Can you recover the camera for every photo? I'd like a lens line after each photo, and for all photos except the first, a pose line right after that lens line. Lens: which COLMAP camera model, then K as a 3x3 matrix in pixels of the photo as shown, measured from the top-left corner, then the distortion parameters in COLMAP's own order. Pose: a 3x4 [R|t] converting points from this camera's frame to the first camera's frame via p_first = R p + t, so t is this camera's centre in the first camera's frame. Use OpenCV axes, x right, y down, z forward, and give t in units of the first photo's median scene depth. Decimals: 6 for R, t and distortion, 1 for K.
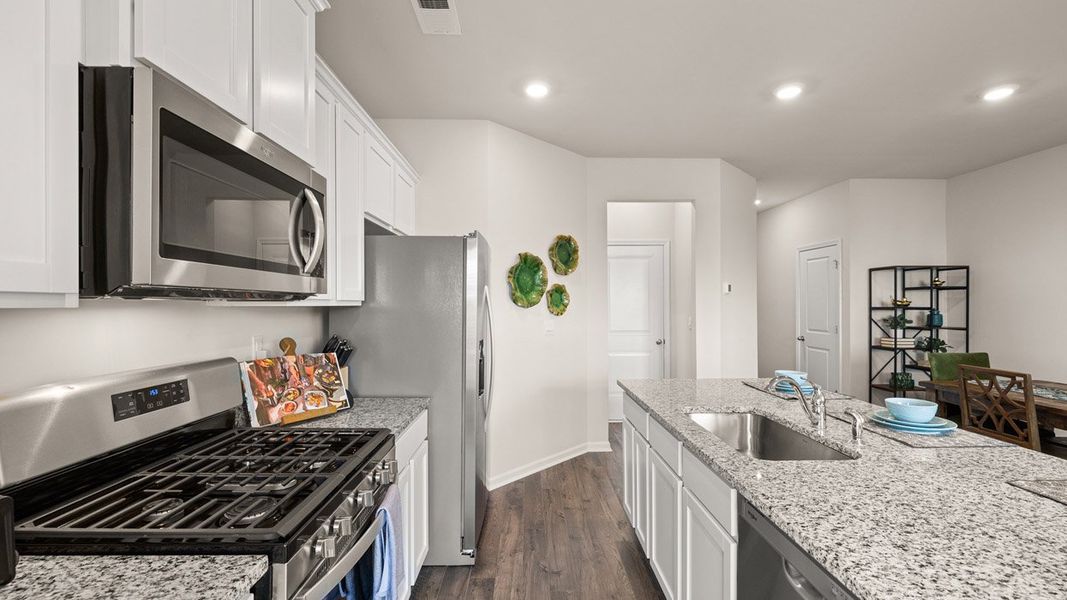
lens RADIAL K [[456.4, 0, 530.0], [0, 456.4, 296.9], [0, 0, 1]] dist [0.017546, 0.000138]
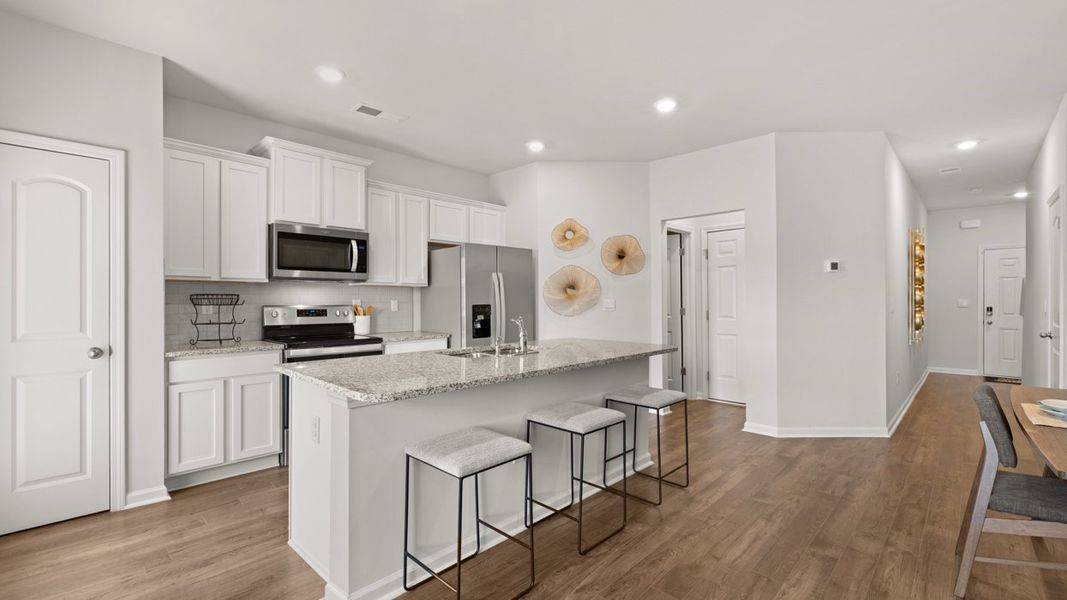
lens RADIAL K [[456.4, 0, 530.0], [0, 456.4, 296.9], [0, 0, 1]] dist [0.017546, 0.000138]
pose [[0.702552, -0.002030, -0.711630, 1.378991], [0.010020, 0.999925, 0.007039, 0.056047], [0.711562, -0.012076, 0.702519, -0.085359]]
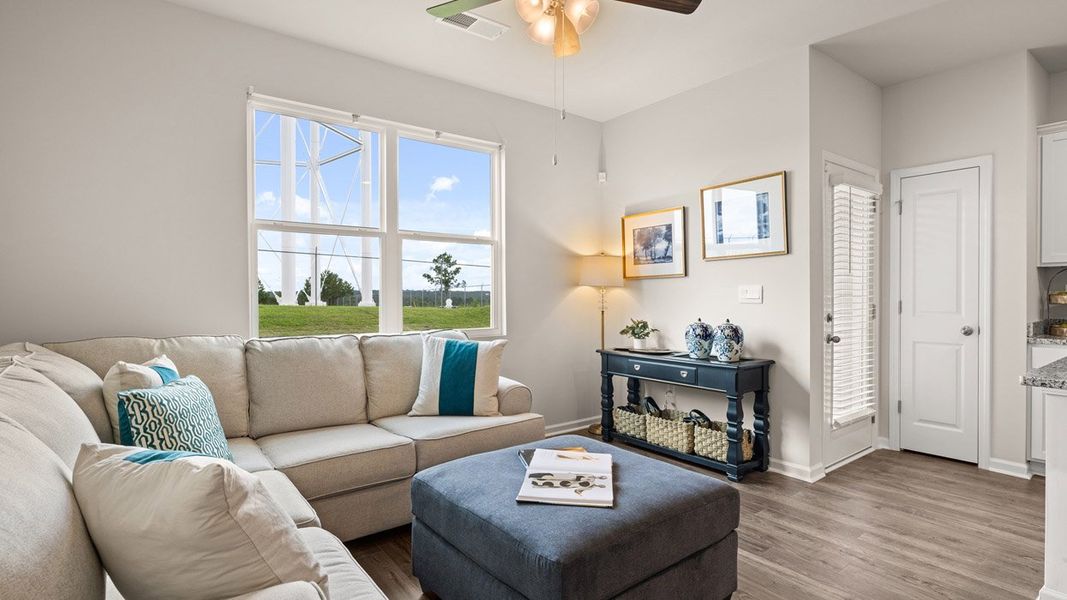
lens RADIAL K [[488.1, 0, 530.3], [0, 488.1, 305.1], [0, 0, 1]] dist [0.002102, 0.000023]
pose [[-0.791260, 0.015156, -0.611293, 1.740134], [0.012227, 0.999885, 0.008964, 0.085642], [0.611358, -0.000381, -0.791354, 0.321904]]
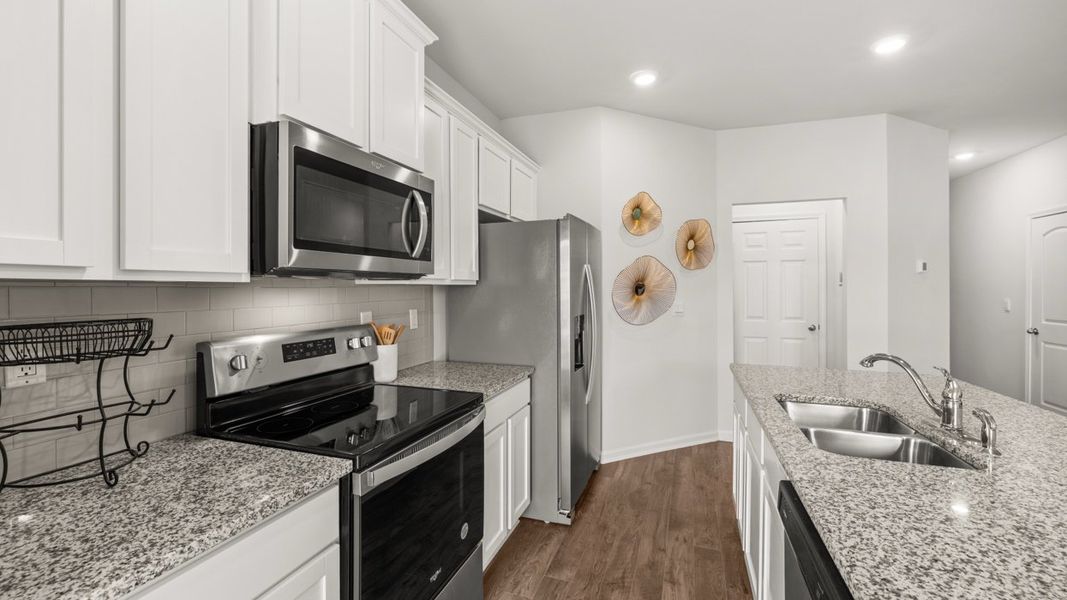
lens RADIAL K [[454.2, 0, 531.5], [0, 454.2, 278.4], [0, 0, 1]] dist [0.025021, 0.000199]
pose [[0.942996, 0.000445, -0.332805, 0.151125], [-0.000034, 0.999999, 0.001239, 0.002131], [0.332805, -0.001157, 0.942995, -0.044130]]
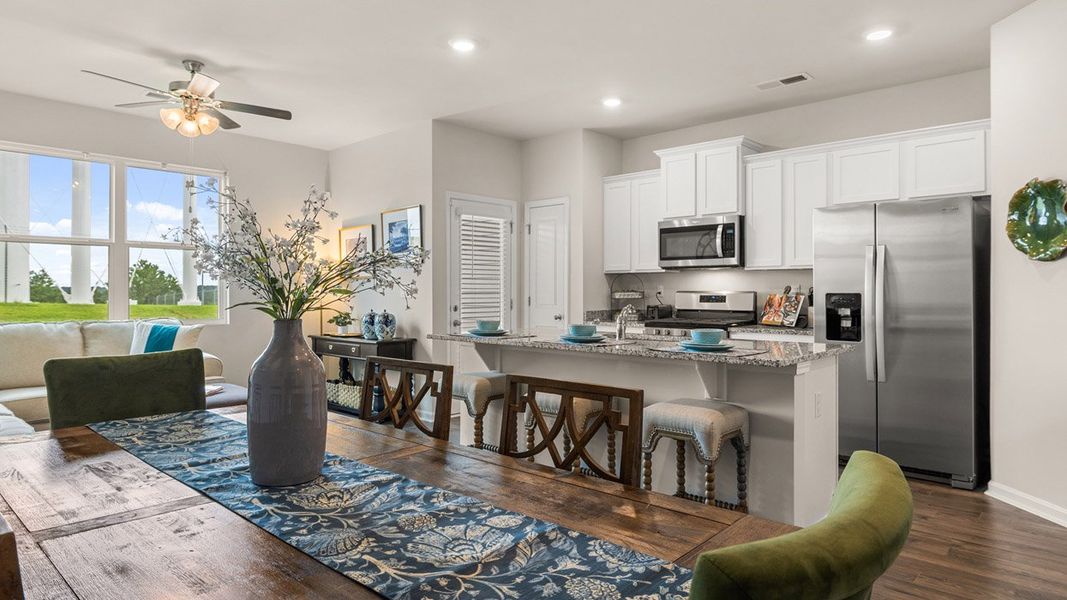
lens RADIAL K [[580.4, 0, 516.0], [0, 580.4, 296.8], [0, 0, 1]] dist [-0.001958, -0.000355]
pose [[-0.676212, 0.007710, -0.736666, 1.781222], [0.012795, 0.999917, -0.001279, 0.105331], [0.736596, -0.010290, -0.676255, 1.536030]]
